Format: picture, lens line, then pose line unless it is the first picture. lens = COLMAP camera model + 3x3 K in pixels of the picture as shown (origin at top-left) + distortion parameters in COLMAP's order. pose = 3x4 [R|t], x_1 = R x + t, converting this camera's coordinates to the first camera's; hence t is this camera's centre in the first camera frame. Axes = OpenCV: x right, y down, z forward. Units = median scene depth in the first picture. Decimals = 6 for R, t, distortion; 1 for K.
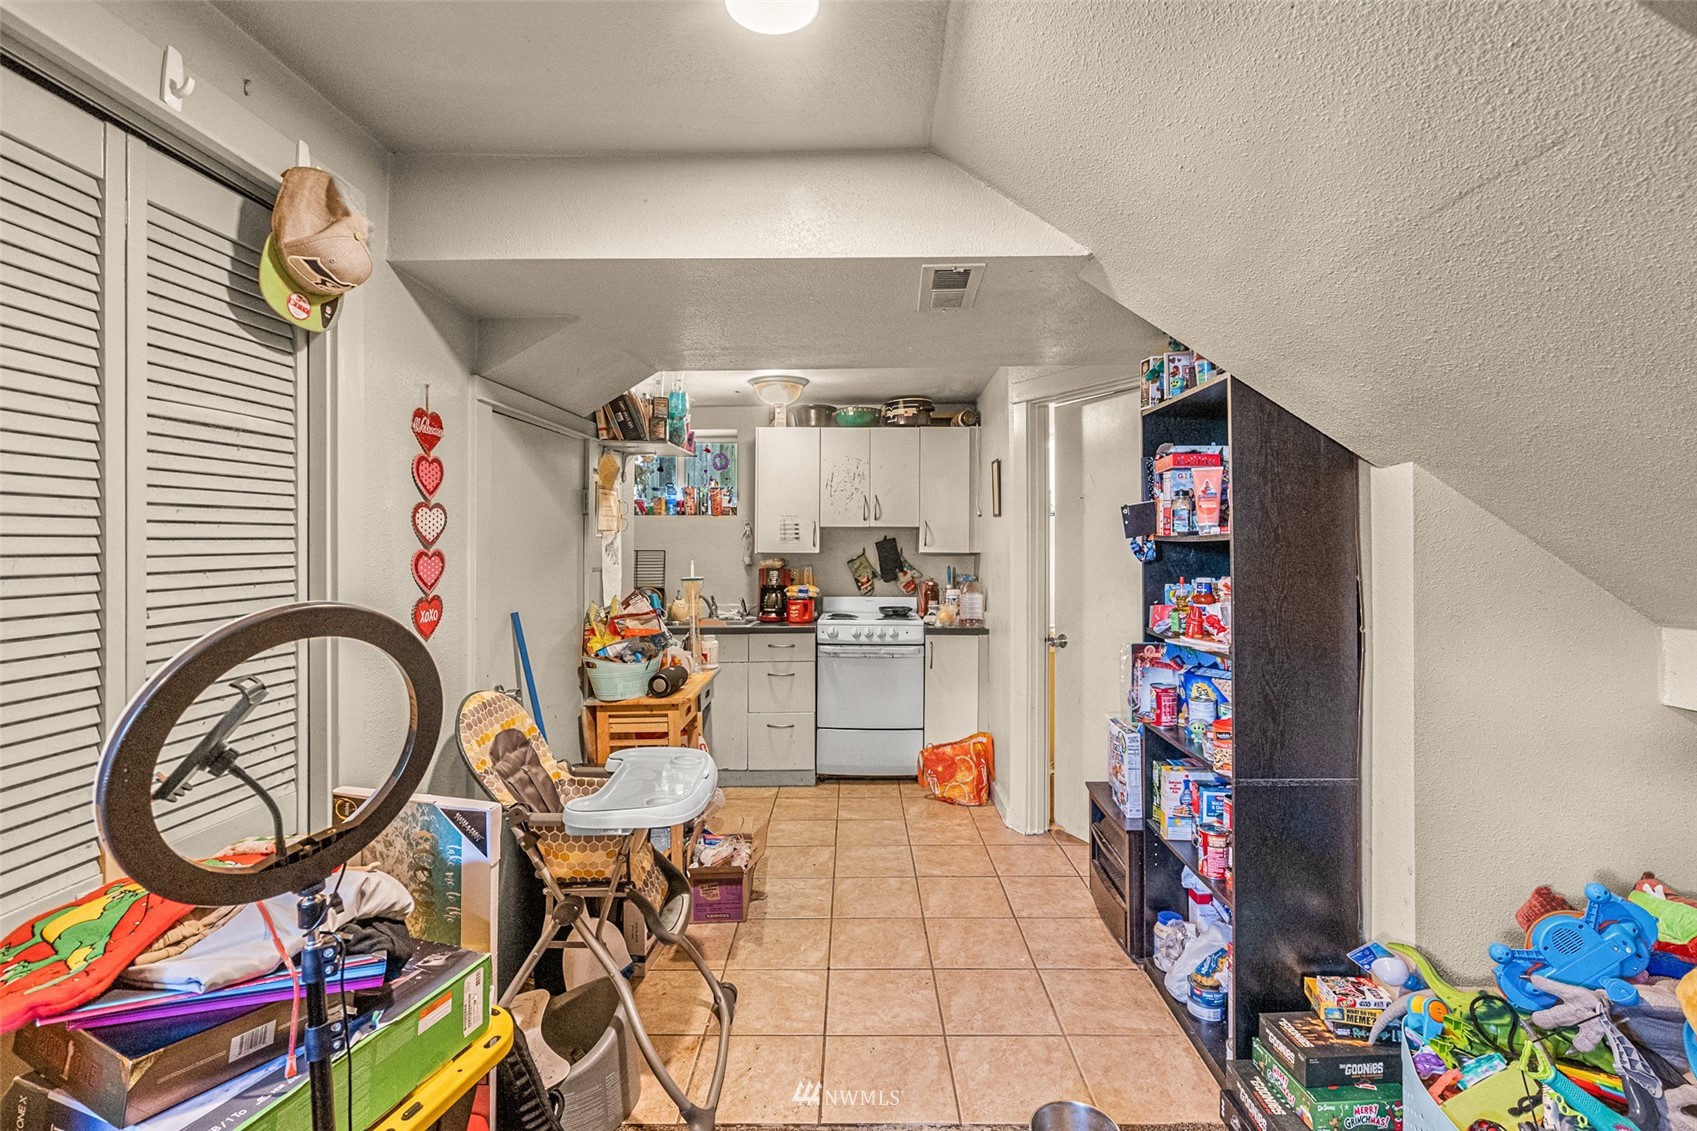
lens RADIAL K [[775.2, 0, 853.3], [0, 775.2, 555.6], [0, 0, 1]] dist [-0.002746, 0.000980]
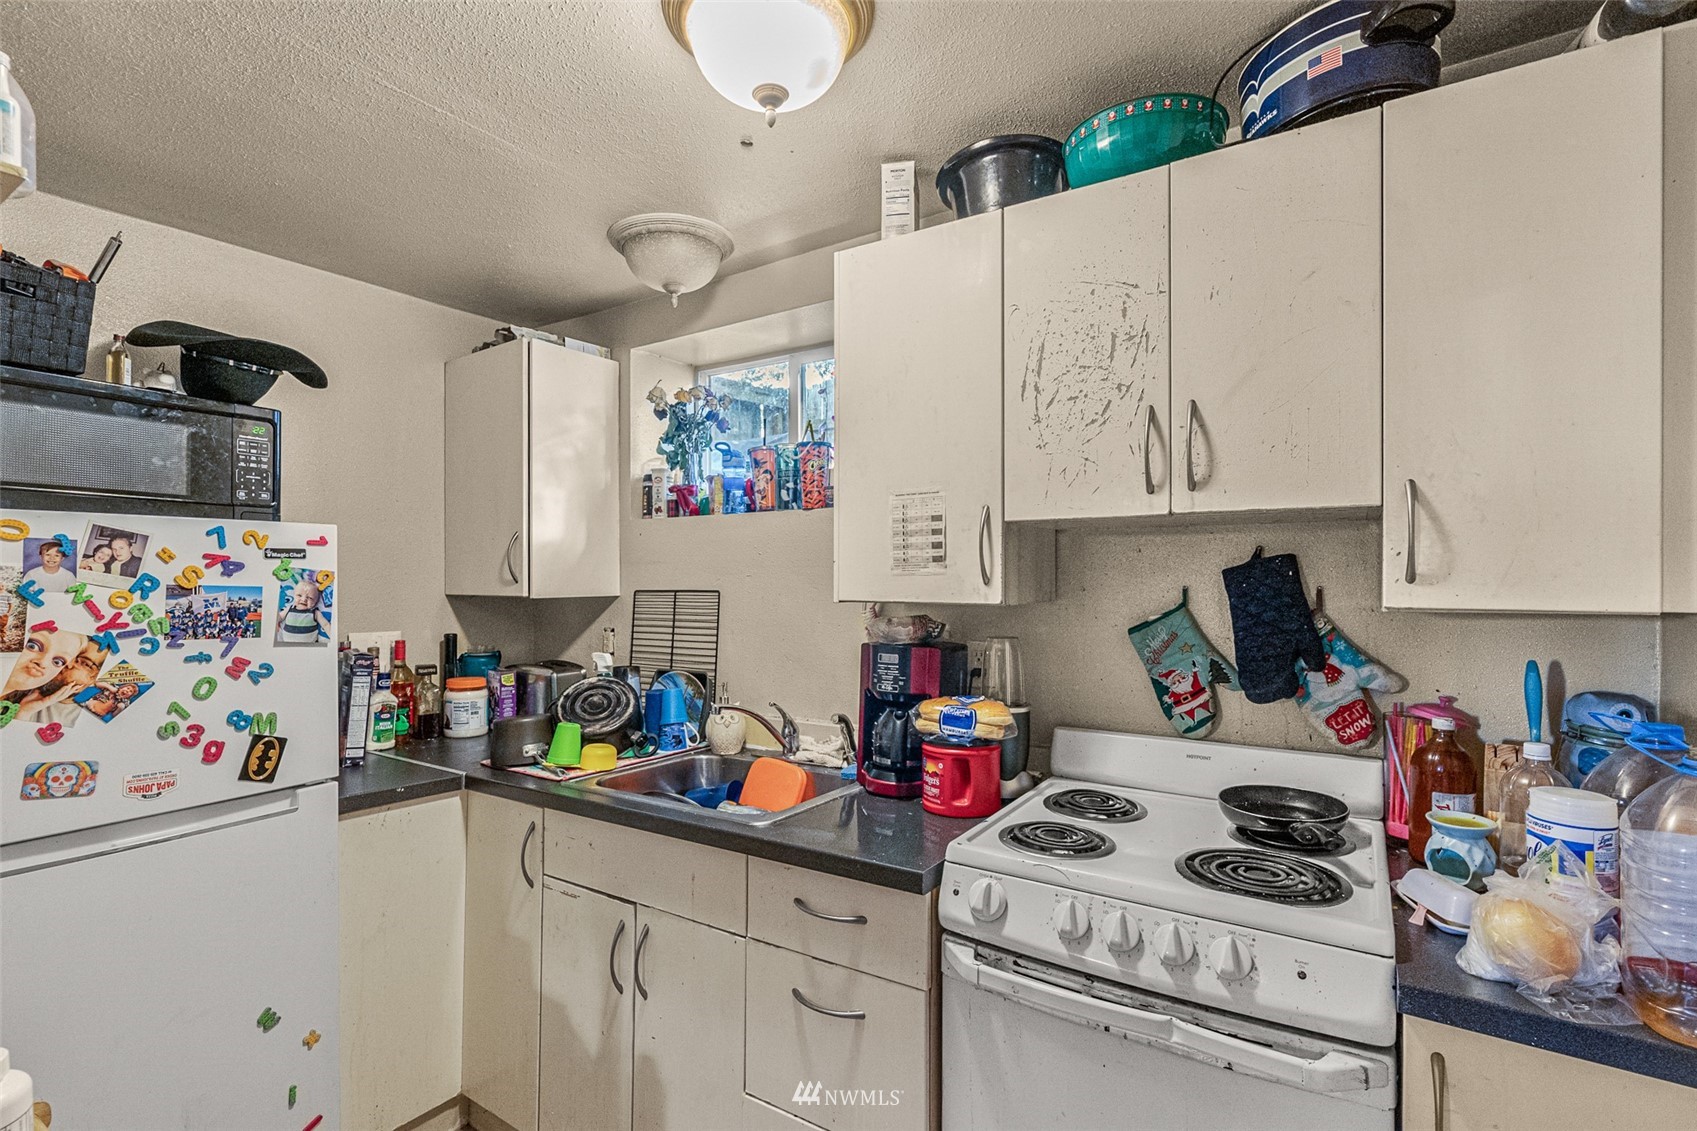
lens RADIAL K [[775.2, 0, 860.2], [0, 775.2, 583.2], [0, 0, 1]] dist [-0.002746, 0.000980]
pose [[0.844997, -0.002714, -0.534765, 0.076448], [0.003801, 0.999992, 0.000931, -0.012711], [0.534758, -0.002819, 0.845001, 0.700838]]
